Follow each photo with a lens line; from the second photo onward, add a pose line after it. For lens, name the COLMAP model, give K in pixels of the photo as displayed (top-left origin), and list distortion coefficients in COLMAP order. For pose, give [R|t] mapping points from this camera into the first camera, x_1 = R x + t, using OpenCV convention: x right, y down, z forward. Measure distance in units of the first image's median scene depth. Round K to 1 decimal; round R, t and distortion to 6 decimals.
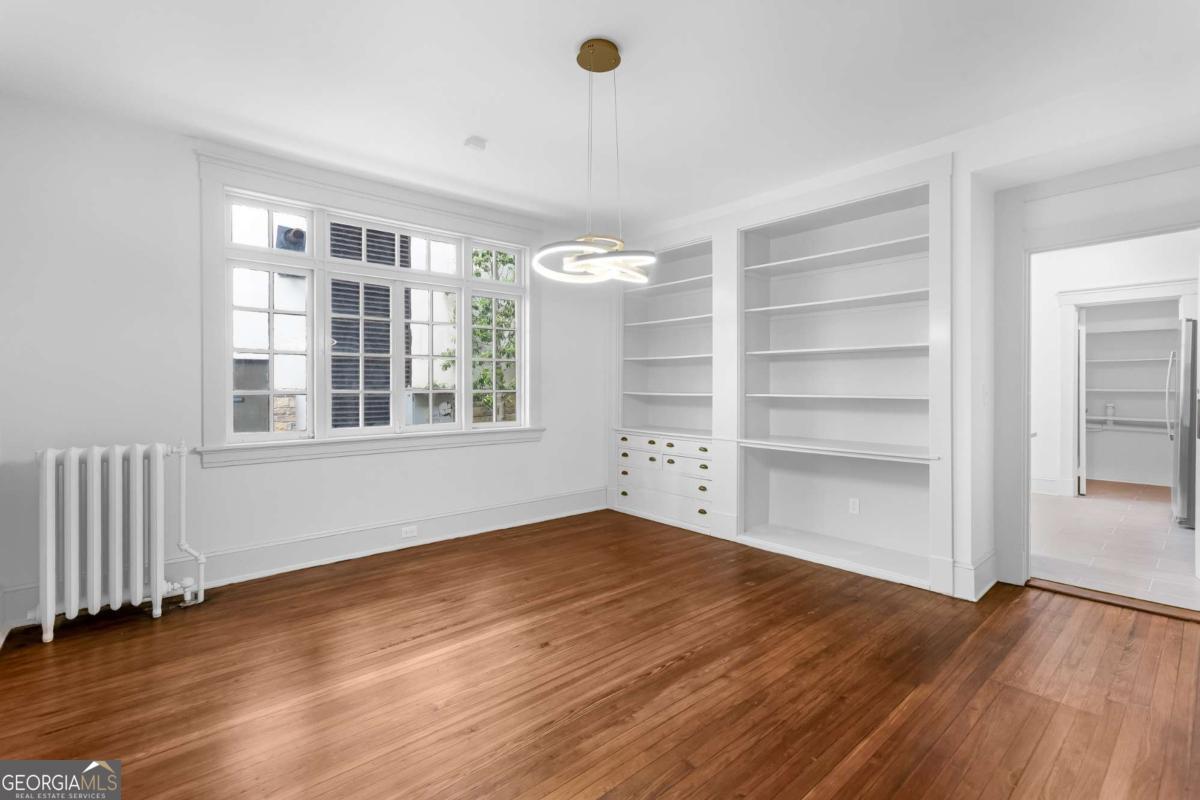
lens RADIAL K [[556.6, 0, 617.4], [0, 556.6, 390.5], [0, 0, 1]] dist [-0.012189, 0.008910]
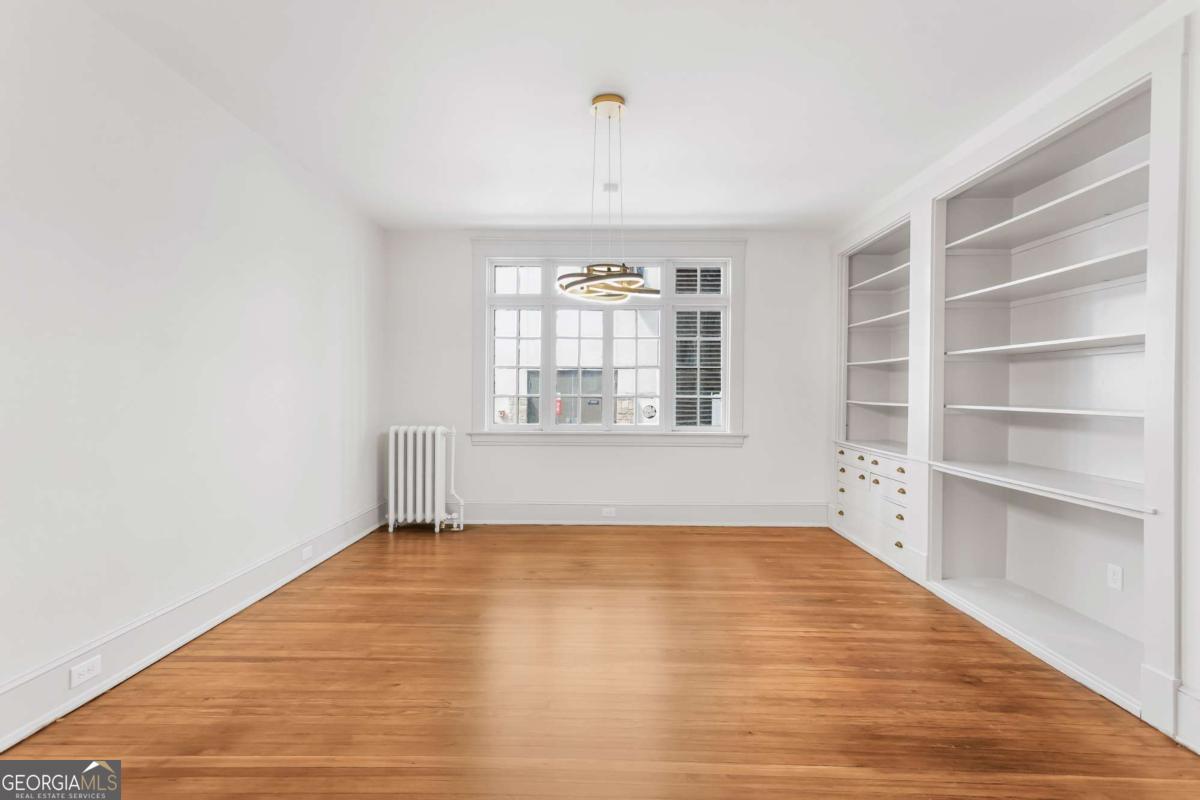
lens RADIAL K [[574.7, 0, 600.0], [0, 574.7, 400.0], [0, 0, 1]] dist [0.000997, 0.009482]
pose [[0.725243, 0.015377, -0.688322, 0.545182], [-0.011014, 0.999882, 0.010733, -0.005118], [0.688405, -0.000203, 0.725326, 0.082608]]
